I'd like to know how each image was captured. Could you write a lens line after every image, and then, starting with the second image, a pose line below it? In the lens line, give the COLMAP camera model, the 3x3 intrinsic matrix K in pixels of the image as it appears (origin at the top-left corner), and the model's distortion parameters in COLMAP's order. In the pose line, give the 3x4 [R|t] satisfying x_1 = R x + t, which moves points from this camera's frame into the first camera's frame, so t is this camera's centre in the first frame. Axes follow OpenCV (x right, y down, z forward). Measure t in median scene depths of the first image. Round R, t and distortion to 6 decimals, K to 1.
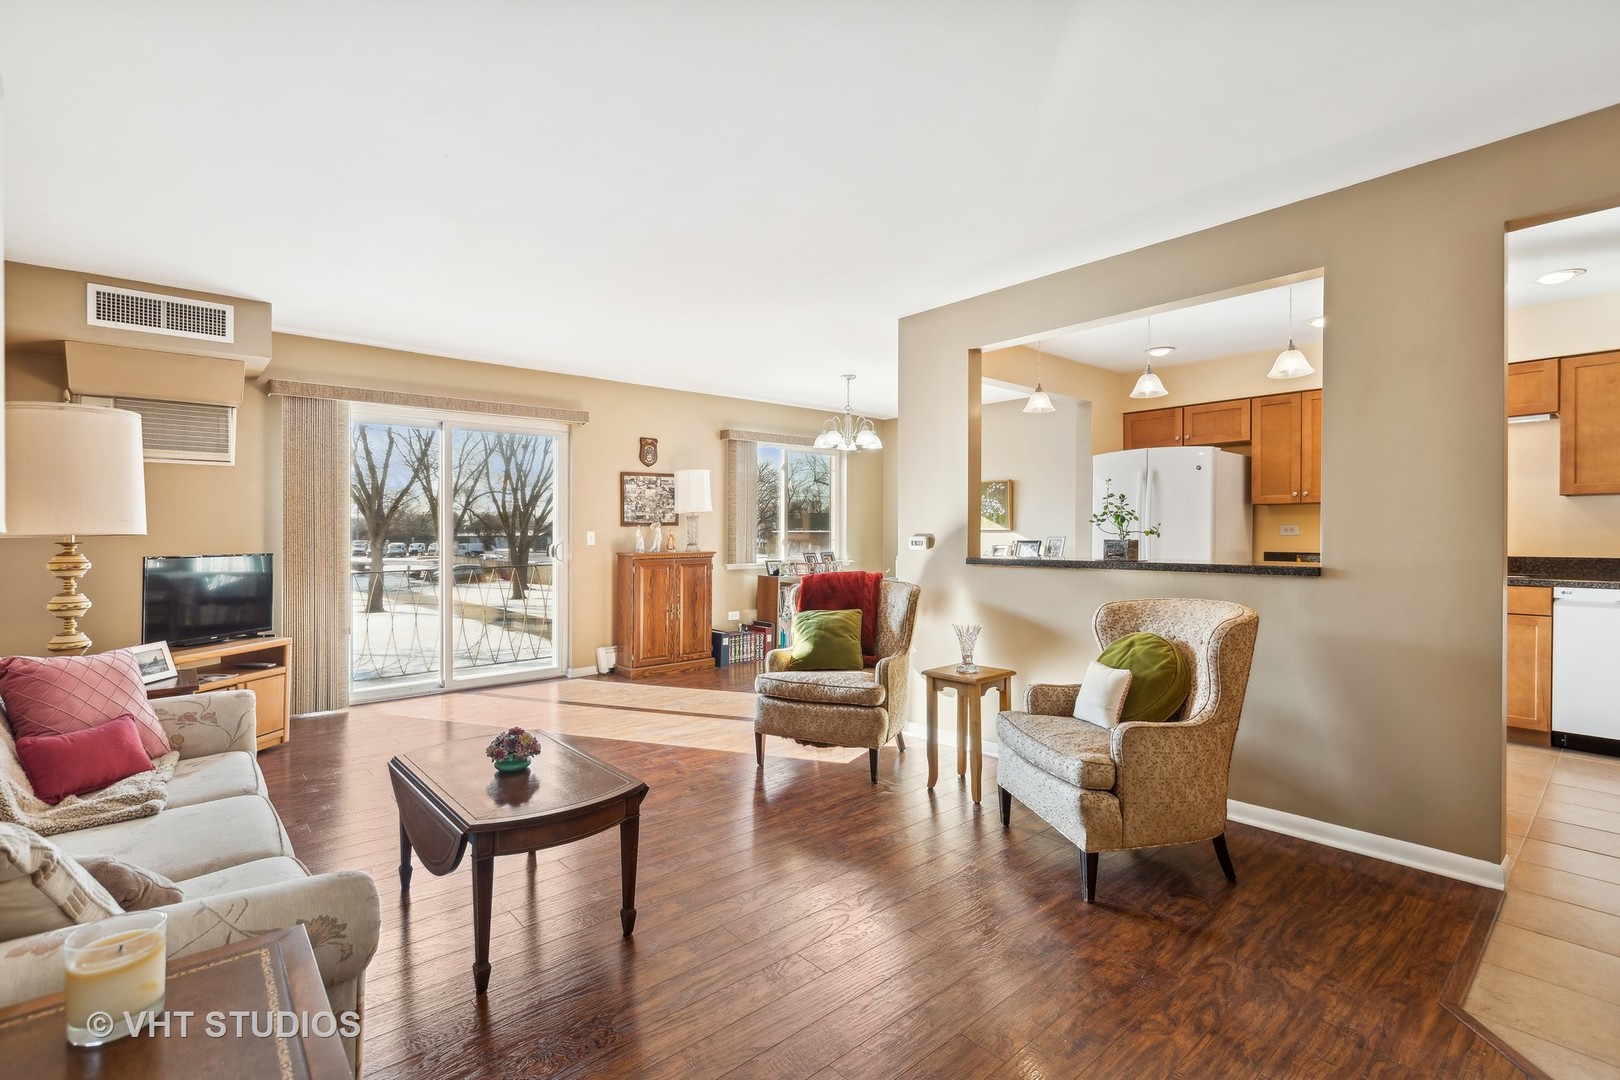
lens RADIAL K [[729.1, 0, 809.7], [0, 729.1, 542.4], [0, 0, 1]] dist [0.004856, -0.000092]
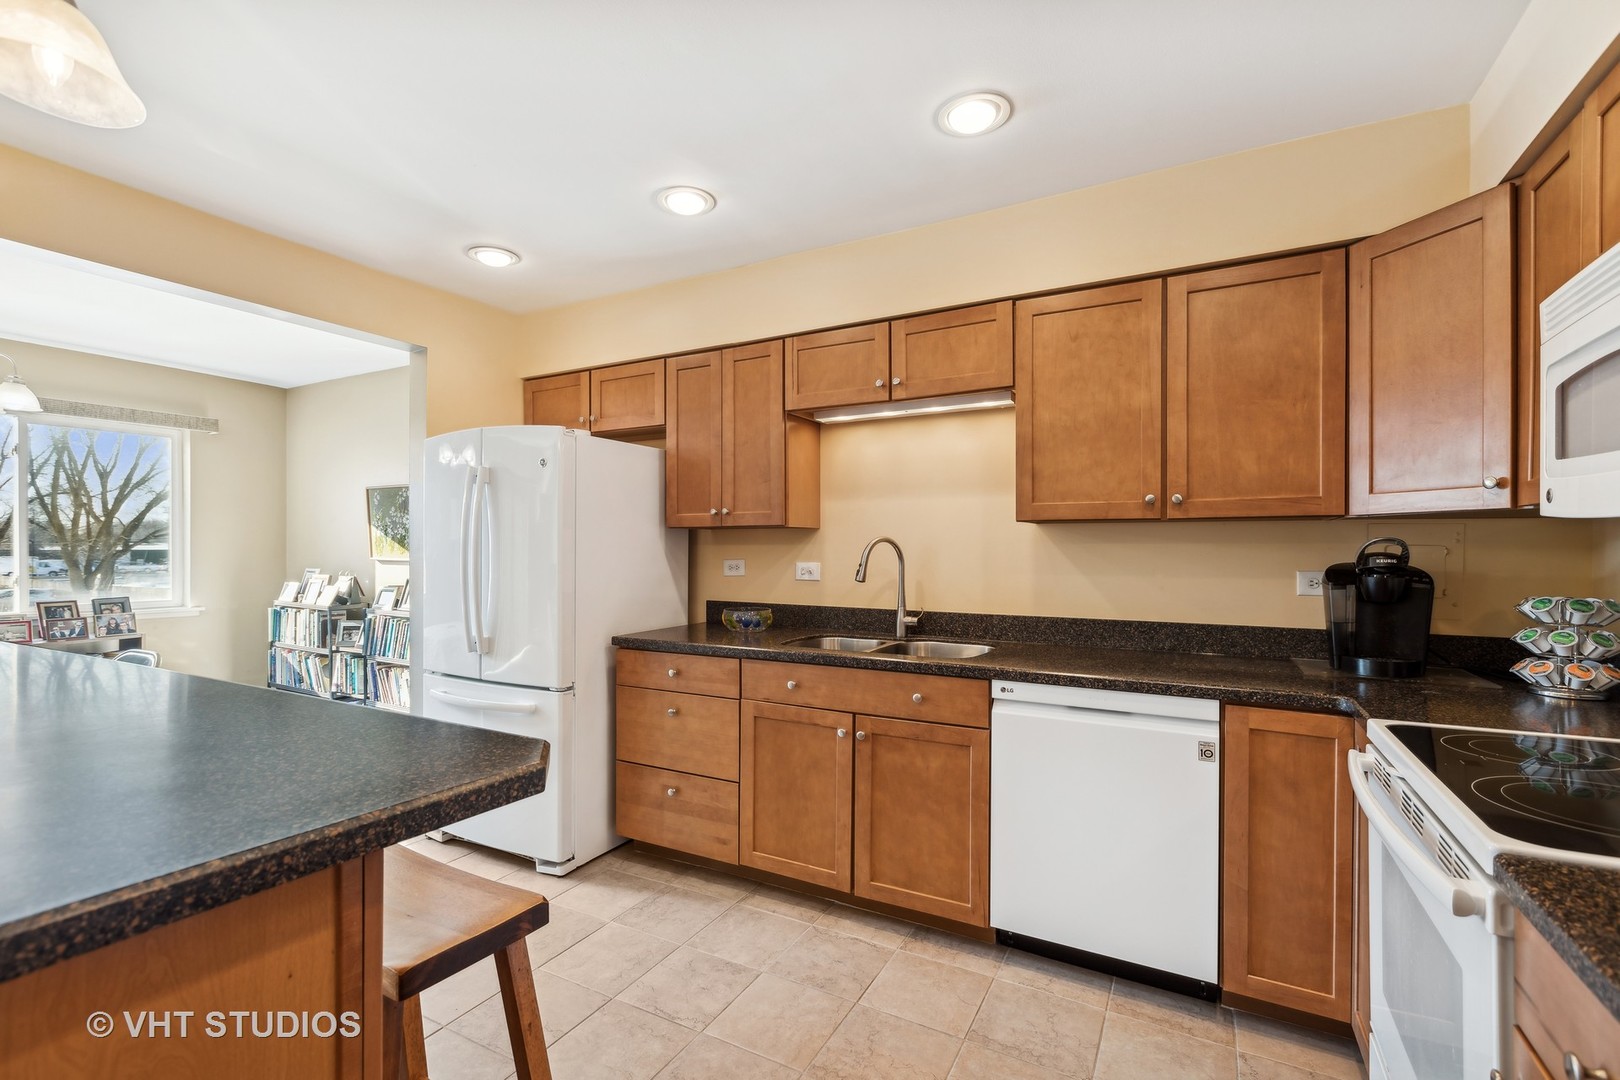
lens RADIAL K [[729.1, 0, 803.4], [0, 729.1, 549.4], [0, 0, 1]] dist [0.004856, -0.000092]
pose [[0.943095, 0.004204, 0.332497, 0.536632], [-0.000082, 0.999923, -0.012412, -0.027336], [-0.332524, 0.011679, 0.943023, 0.396244]]
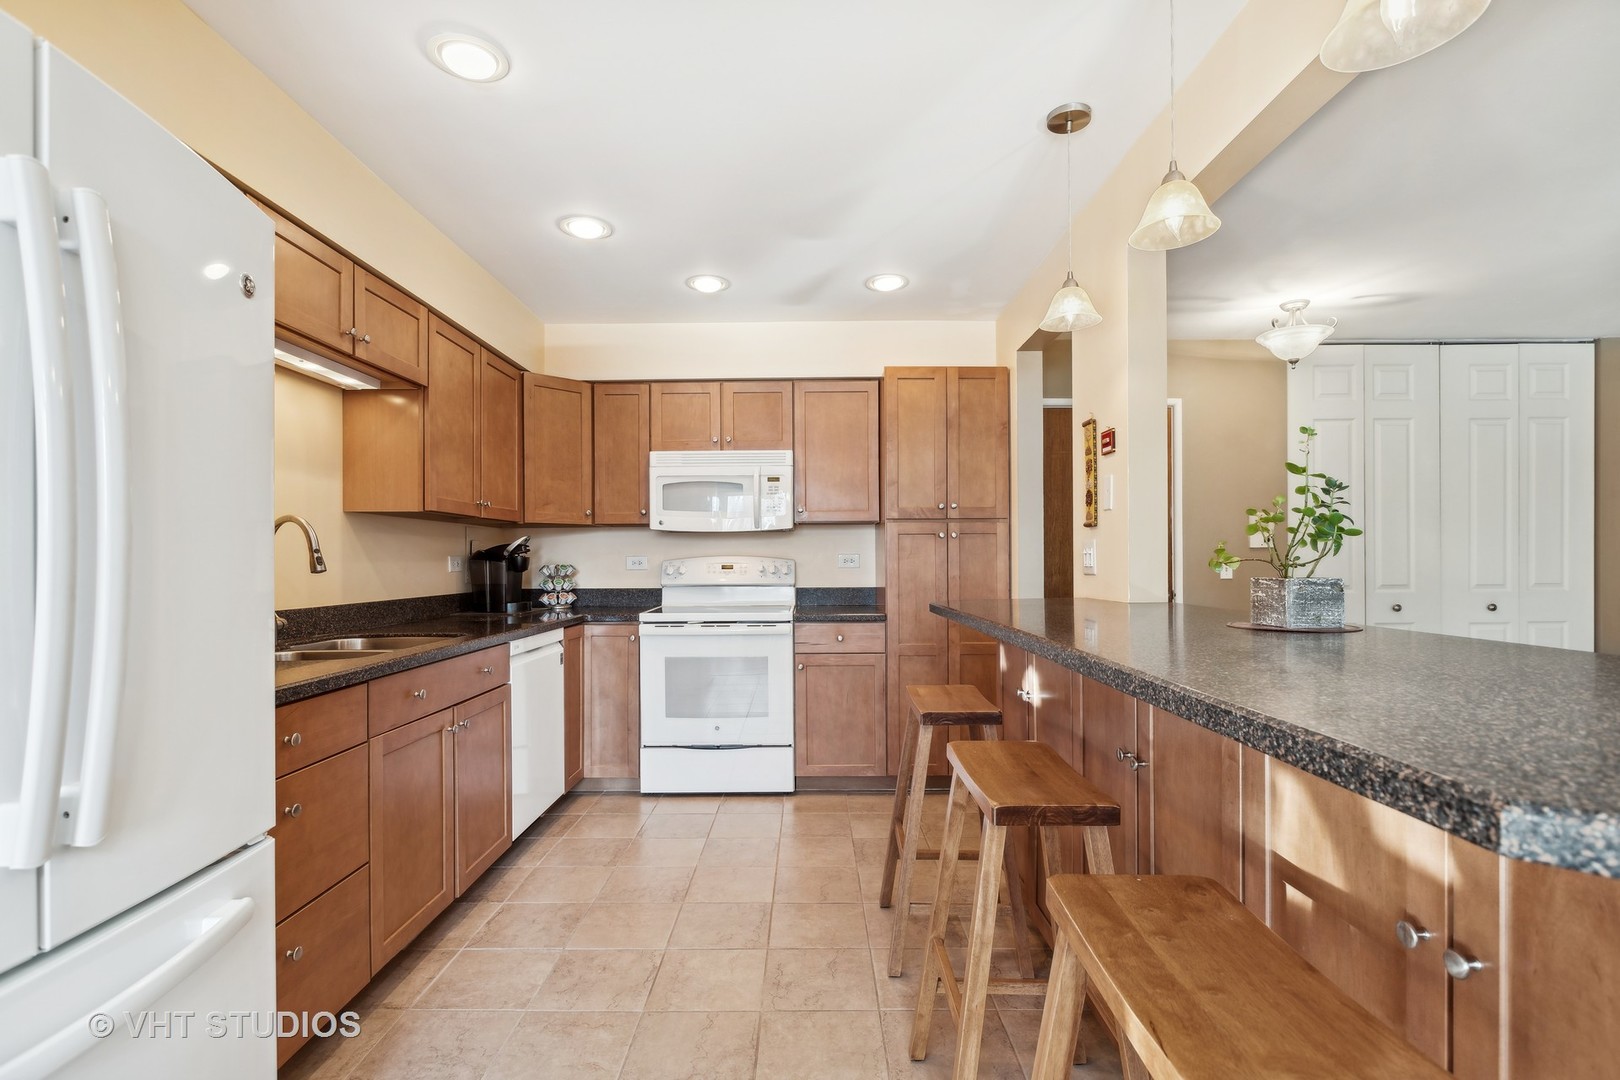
lens RADIAL K [[762.7, 0, 807.7], [0, 762.7, 555.1], [0, 0, 1]] dist [0.002104, 0.000021]
pose [[-0.749774, 0.012864, 0.661569, 0.248903], [0.018199, 0.999834, 0.001183, -0.014721], [-0.661444, 0.012926, -0.749883, 1.052452]]
